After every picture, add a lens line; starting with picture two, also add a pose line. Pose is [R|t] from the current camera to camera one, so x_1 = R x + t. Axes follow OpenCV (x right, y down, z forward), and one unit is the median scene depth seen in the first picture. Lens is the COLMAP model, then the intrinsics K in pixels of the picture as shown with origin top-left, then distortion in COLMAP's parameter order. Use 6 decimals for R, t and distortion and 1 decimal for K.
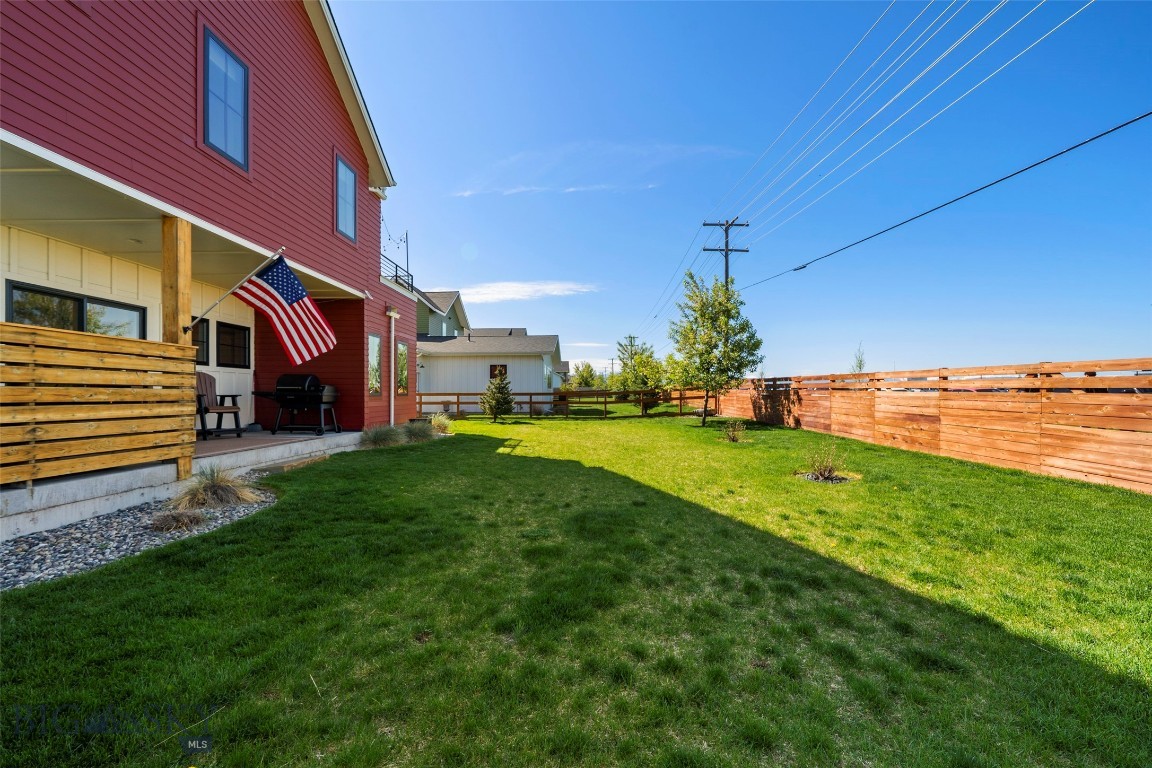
lens RADIAL K [[448.3, 0, 572.1], [0, 448.3, 391.2], [0, 0, 1]] dist [-0.000366, 0.000069]
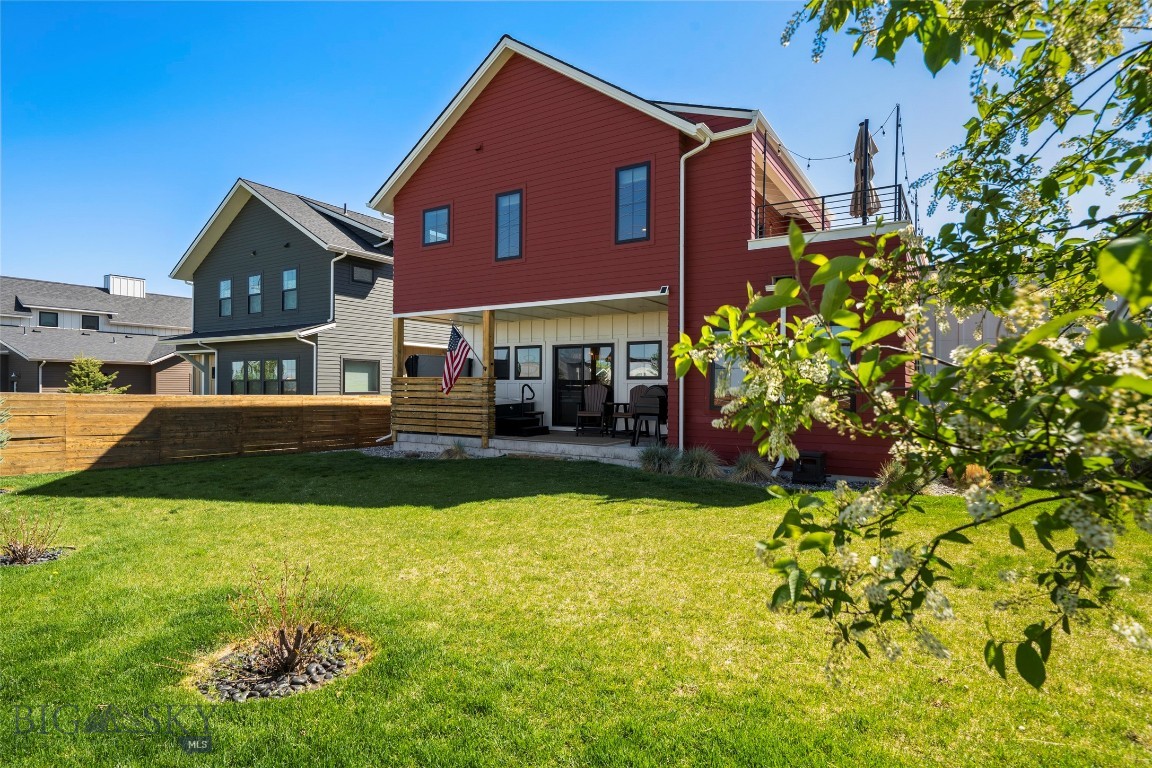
lens RADIAL K [[601.4, 0, 574.9], [0, 601.4, 386.6], [0, 0, 1]] dist [-0.001193, -0.000791]
pose [[-0.521097, -0.002235, -0.853495, 0.571707], [0.006716, 0.999955, -0.006719, -0.022431], [0.853471, -0.009234, -0.521058, 1.343038]]
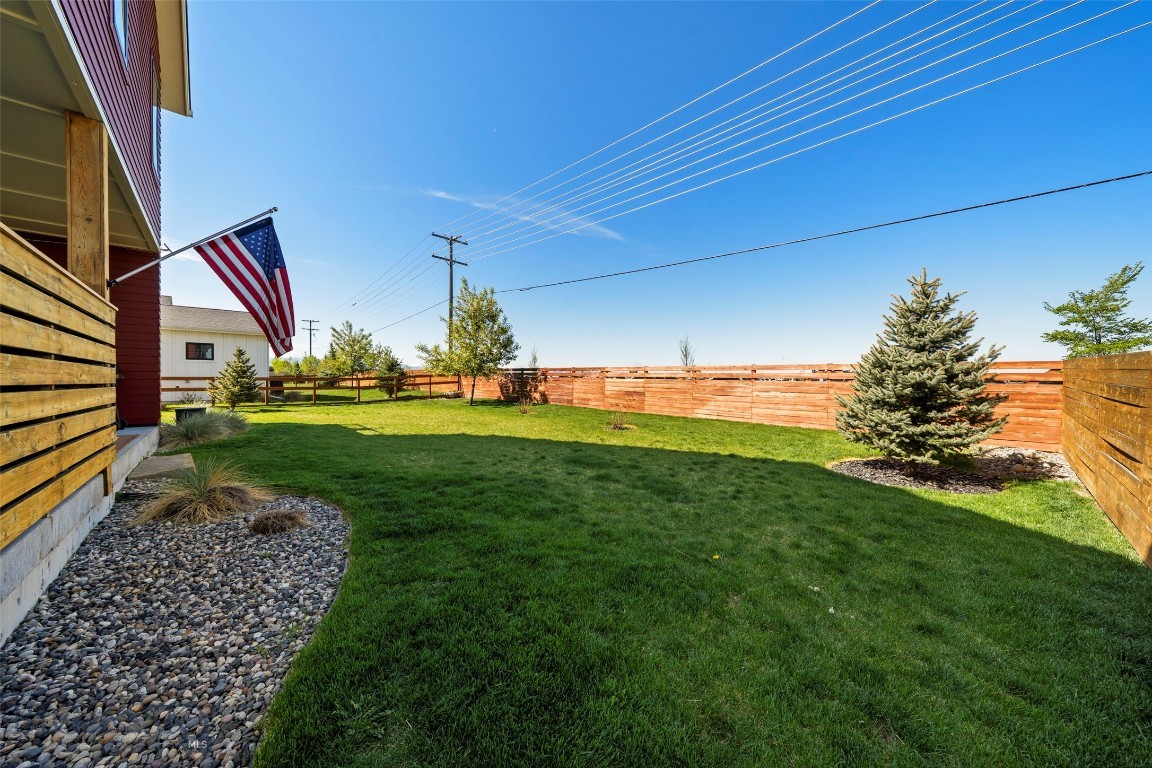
lens RADIAL K [[391.0, 0, 573.1], [0, 391.0, 383.6], [0, 0, 1]] dist [-0.010815, -0.000077]
pose [[0.724653, -0.001657, 0.689112, -0.387035], [-0.009148, 0.999886, 0.012024, 0.002222], [-0.689053, -0.015017, 0.724555, 0.019775]]
